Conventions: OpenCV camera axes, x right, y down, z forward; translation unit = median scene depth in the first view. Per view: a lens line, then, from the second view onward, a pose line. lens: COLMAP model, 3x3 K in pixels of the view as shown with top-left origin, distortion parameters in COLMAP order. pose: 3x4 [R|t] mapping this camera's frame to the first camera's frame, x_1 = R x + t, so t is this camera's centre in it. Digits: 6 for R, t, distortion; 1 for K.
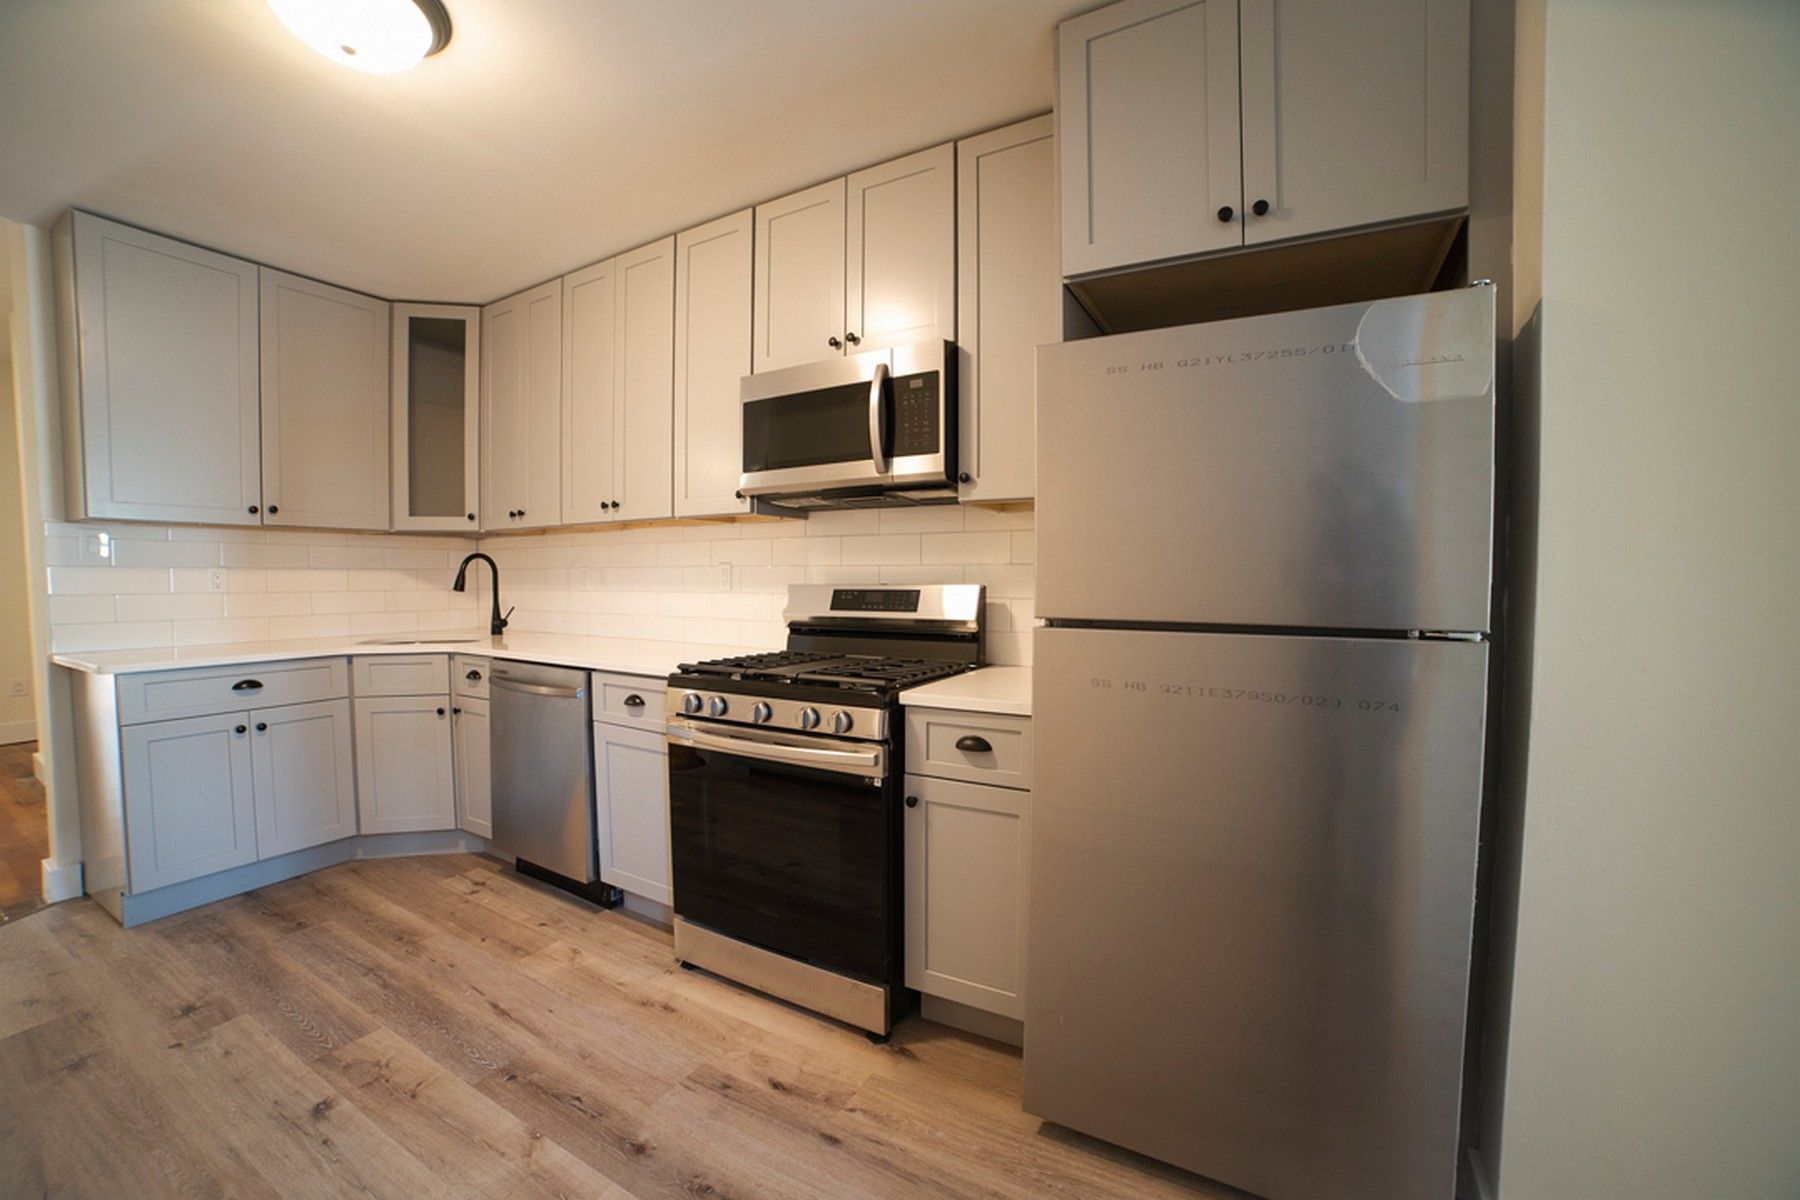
lens RADIAL K [[716.9, 0, 895.2], [0, 716.9, 603.6], [0, 0, 1]] dist [-0.116419, 0.039678]
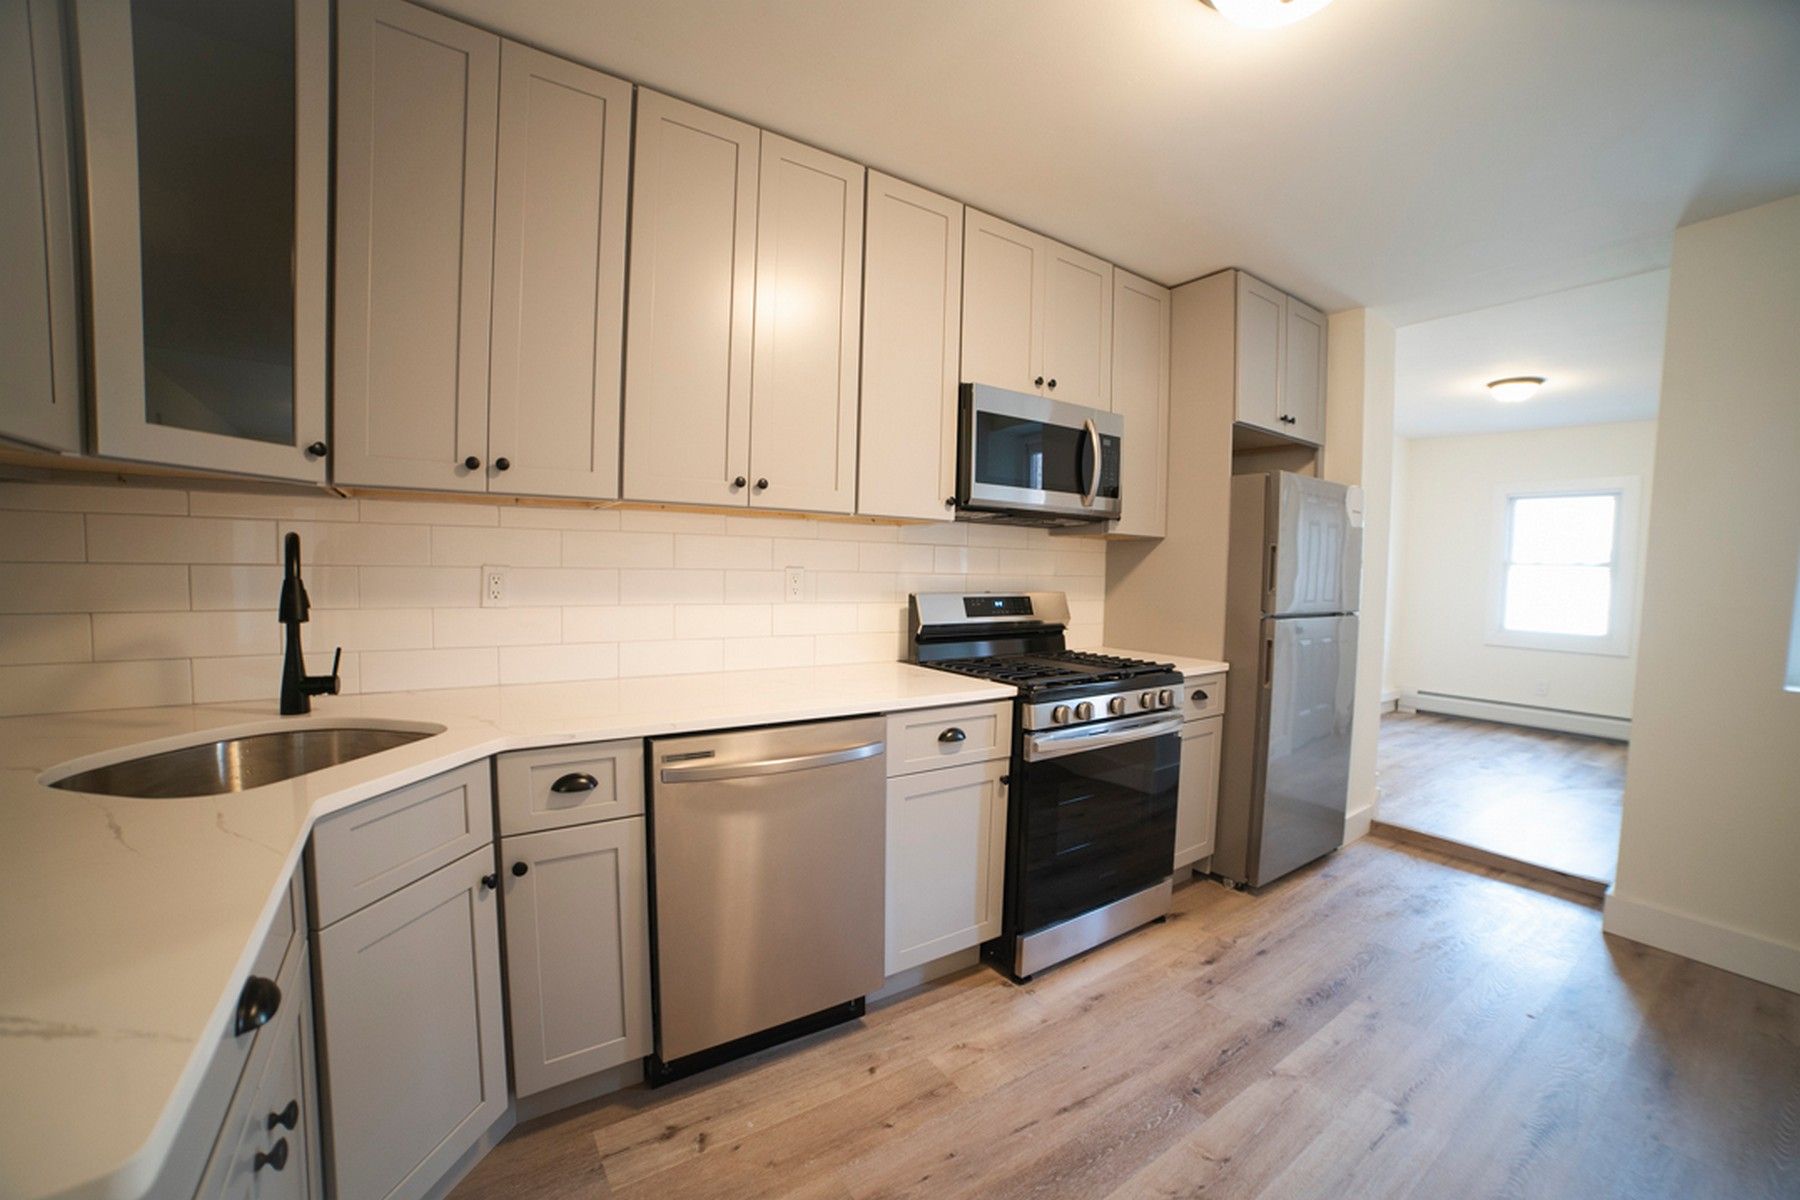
lens RADIAL K [[716.9, 0, 895.2], [0, 716.9, 603.6], [0, 0, 1]] dist [-0.116419, 0.039678]
pose [[0.440167, -0.038568, 0.897087, -1.230800], [0.013100, 0.999247, 0.036533, -0.057999], [-0.897820, -0.004329, 0.440341, 0.710874]]
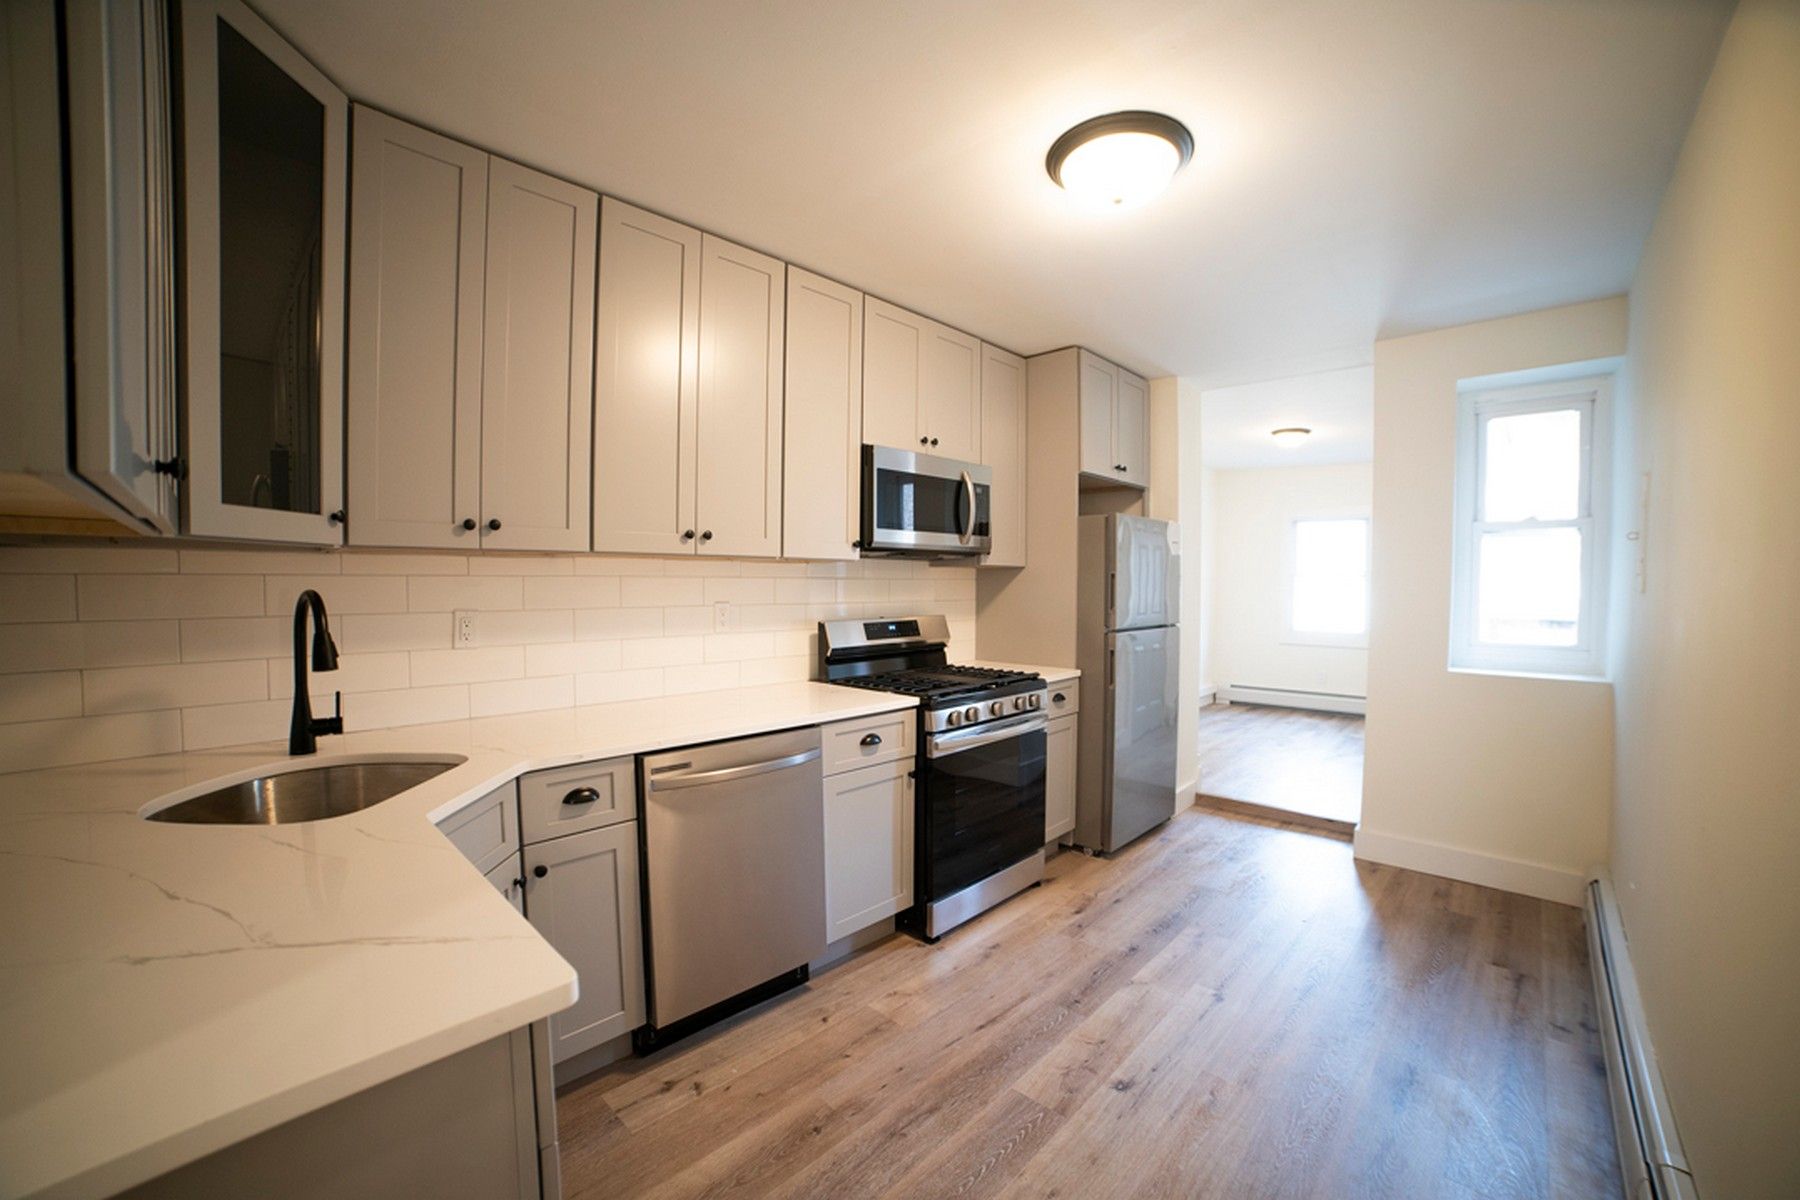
lens RADIAL K [[716.9, 0, 895.2], [0, 716.9, 603.6], [0, 0, 1]] dist [-0.116419, 0.039678]
pose [[0.245494, -0.029318, 0.968955, -1.447192], [0.034313, 0.999179, 0.021538, -0.089652], [-0.968791, 0.027961, 0.246299, 0.730774]]
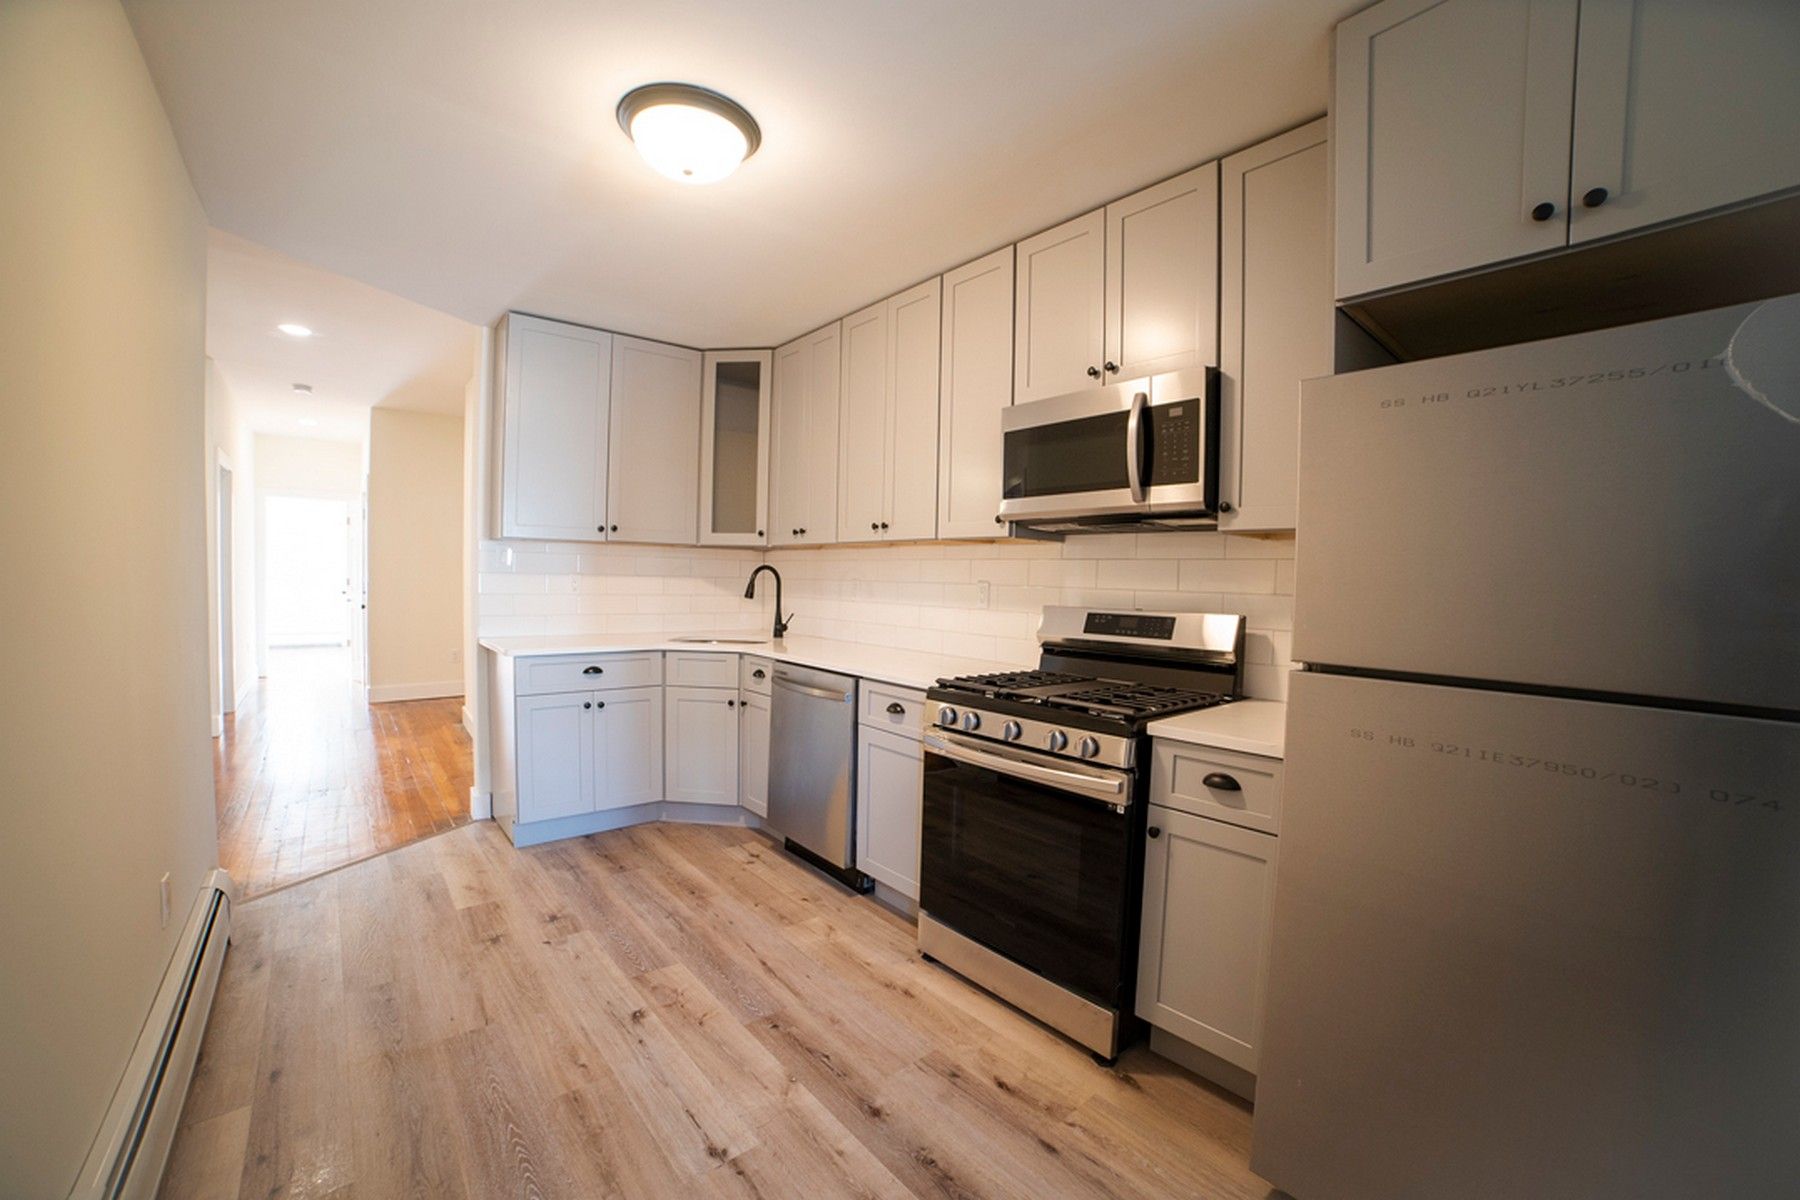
lens RADIAL K [[716.9, 0, 895.2], [0, 716.9, 603.6], [0, 0, 1]] dist [-0.116419, 0.039678]
pose [[0.937463, 0.034271, -0.346394, 0.008763], [-0.037327, 0.999301, -0.002151, -0.023171], [0.346078, 0.014946, 0.938087, -0.045966]]
